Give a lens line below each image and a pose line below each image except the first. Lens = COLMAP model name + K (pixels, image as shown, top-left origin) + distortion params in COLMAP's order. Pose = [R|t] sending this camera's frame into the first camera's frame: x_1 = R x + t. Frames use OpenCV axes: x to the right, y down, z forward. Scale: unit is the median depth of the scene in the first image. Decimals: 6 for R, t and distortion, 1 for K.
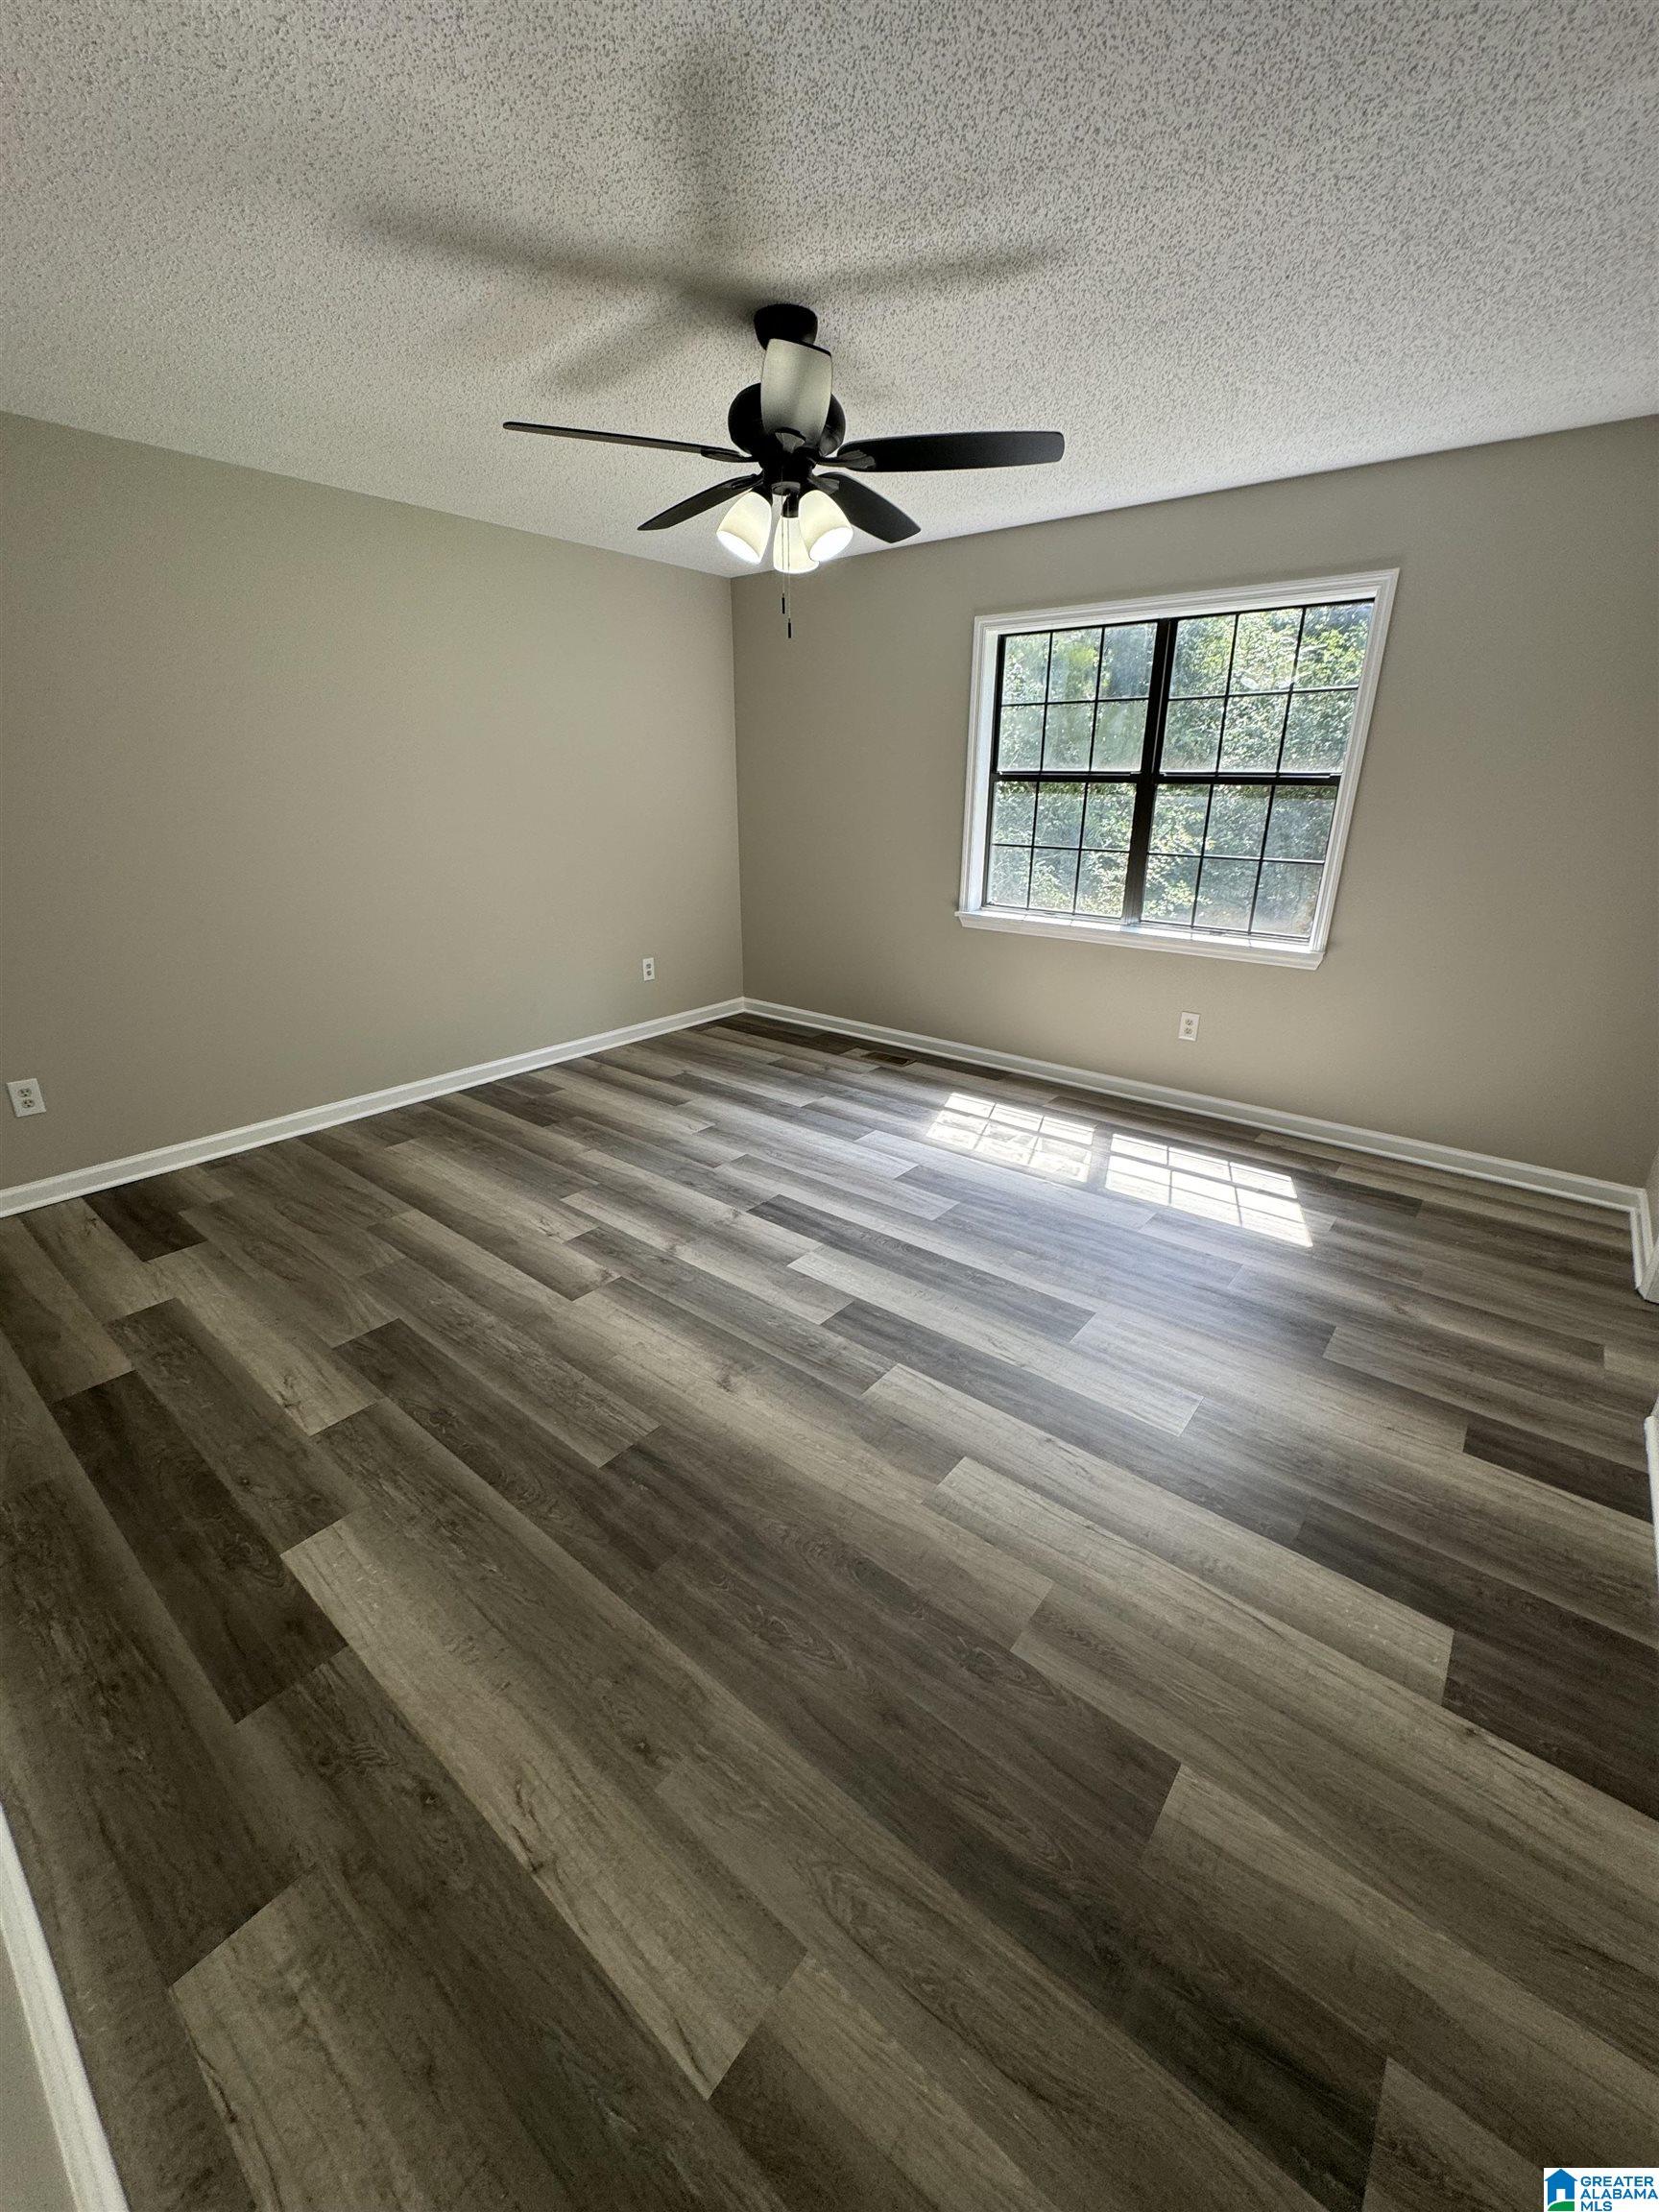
lens RADIAL K [[886.5, 0, 822.7], [0, 886.5, 1103.5], [0, 0, 1]] dist [-0.000822, -0.000132]
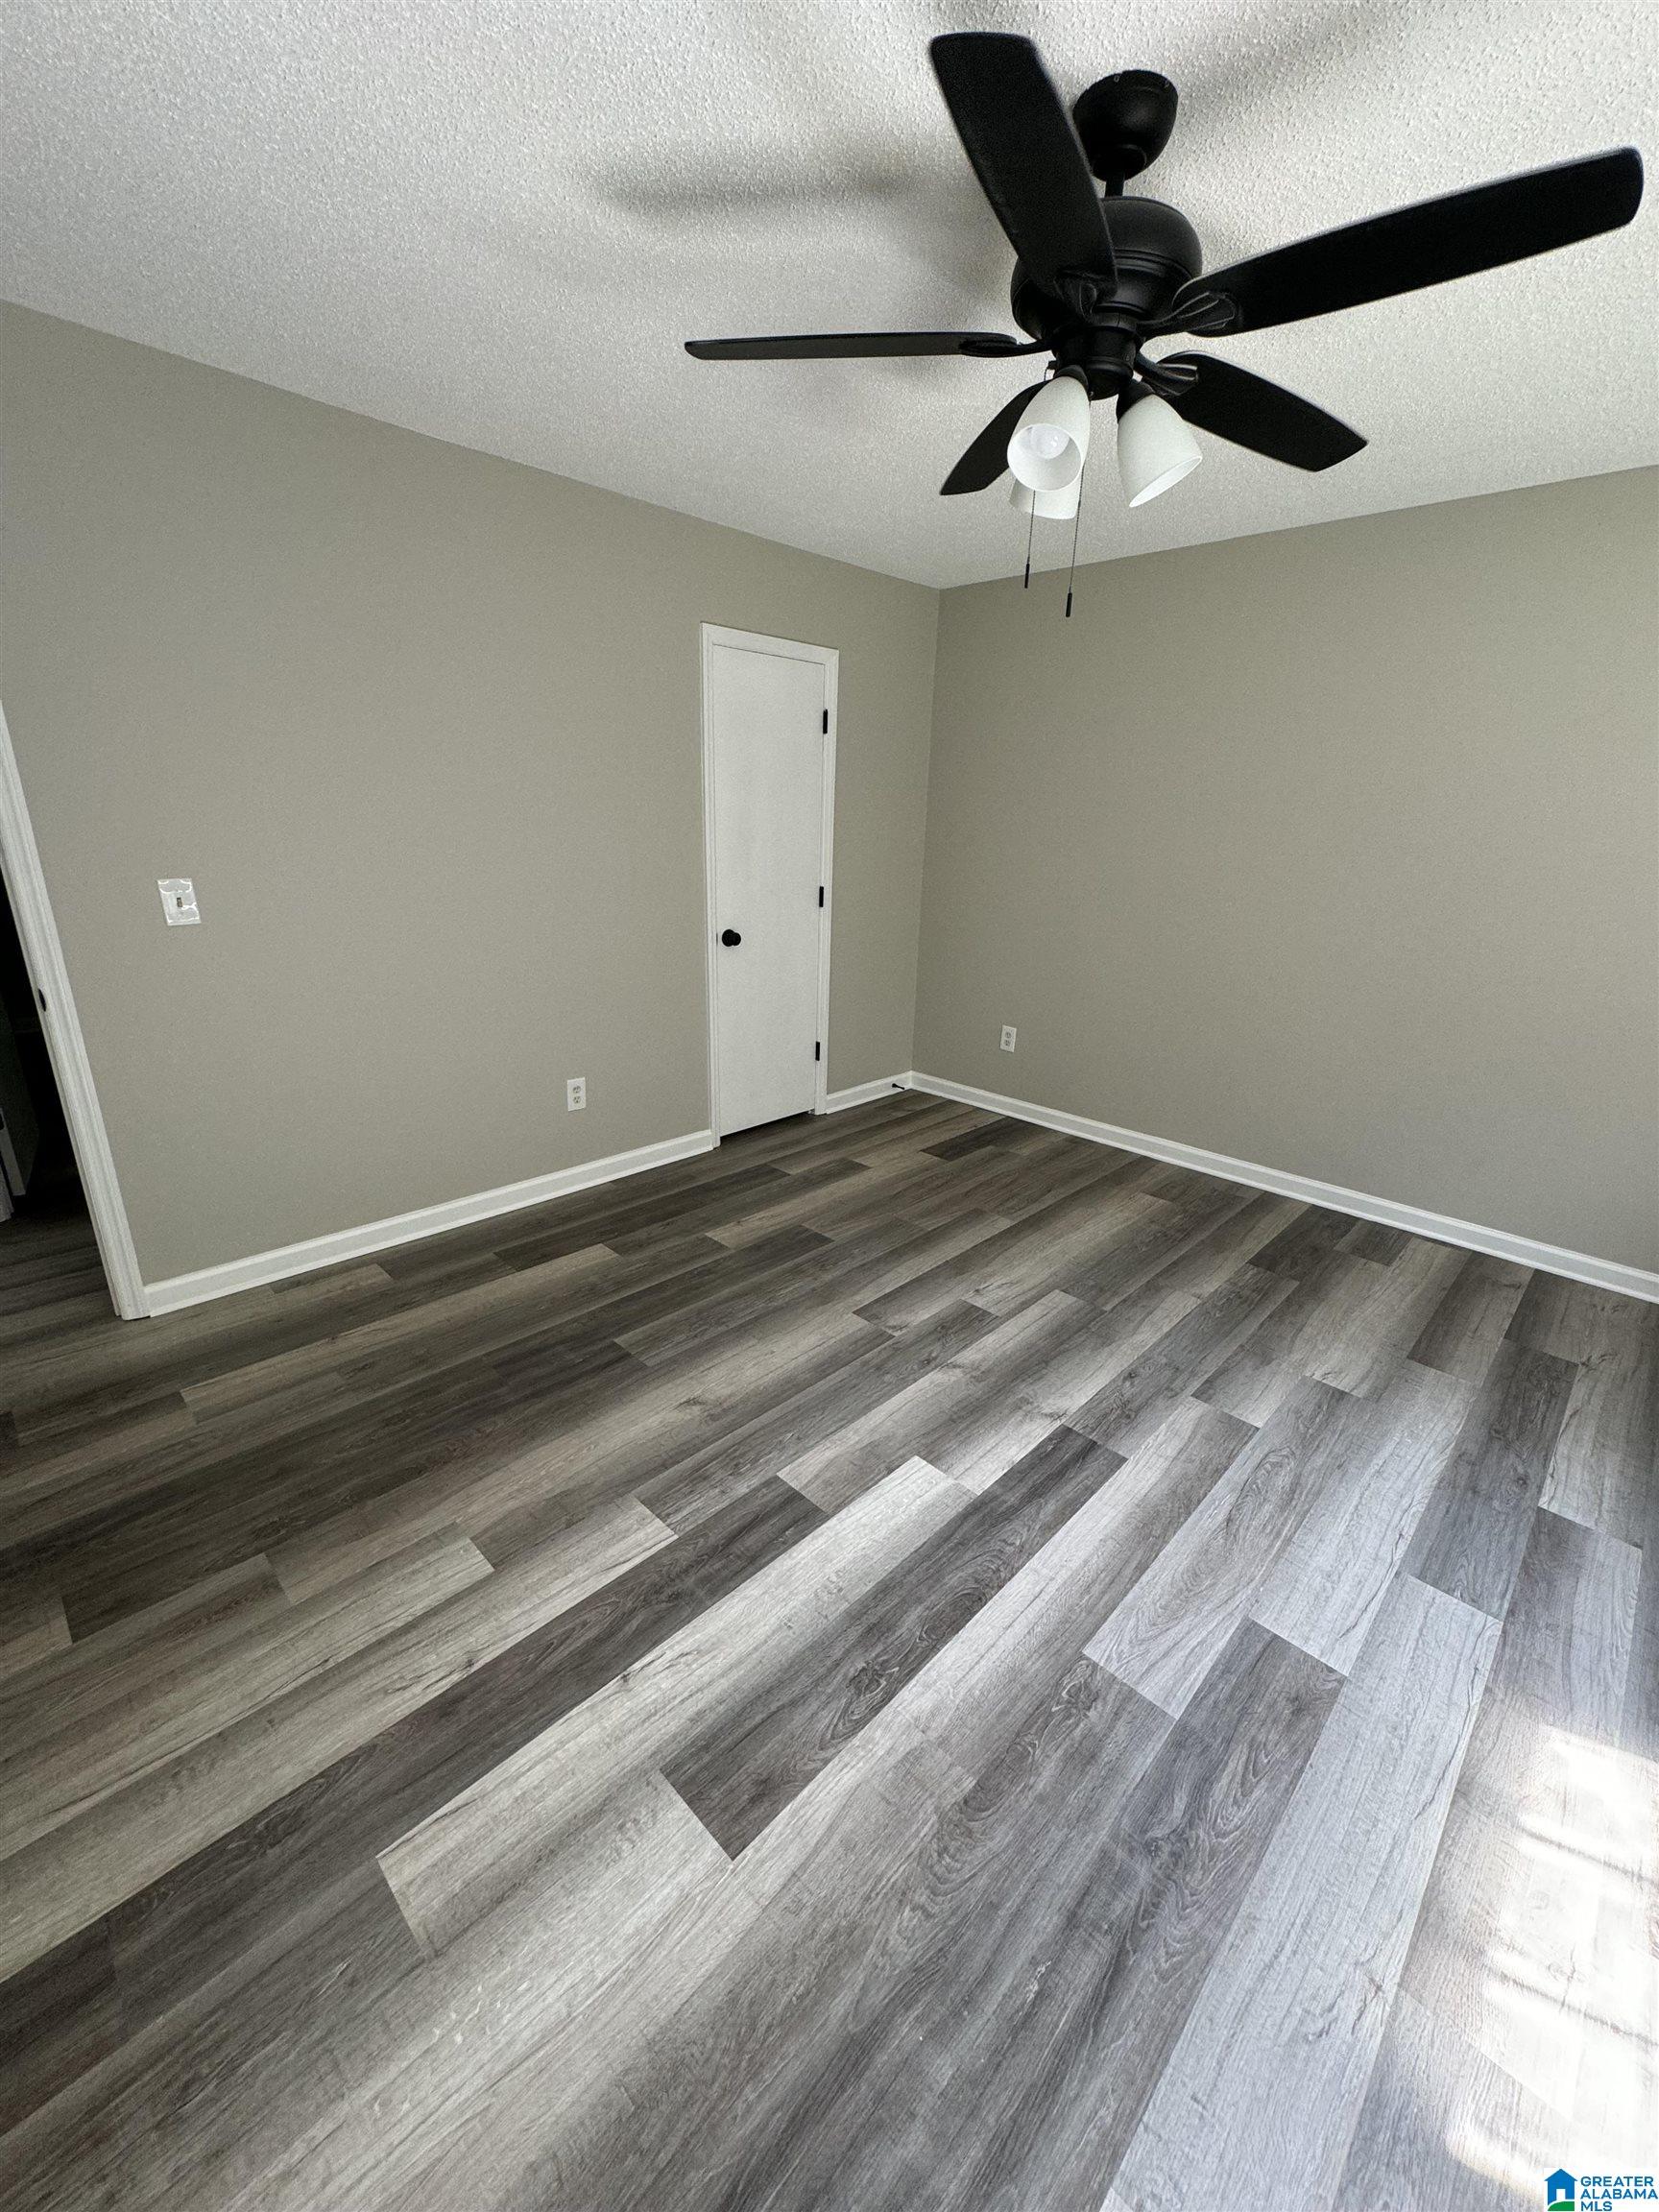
lens RADIAL K [[886.5, 0, 836.0], [0, 886.5, 1105.0], [0, 0, 1]] dist [-0.000822, -0.000132]
pose [[-0.081047, 0.307484, -0.948096, 0.551616], [-0.375557, 0.871695, 0.314810, -0.271452], [0.923249, 0.381579, 0.044830, 0.736746]]
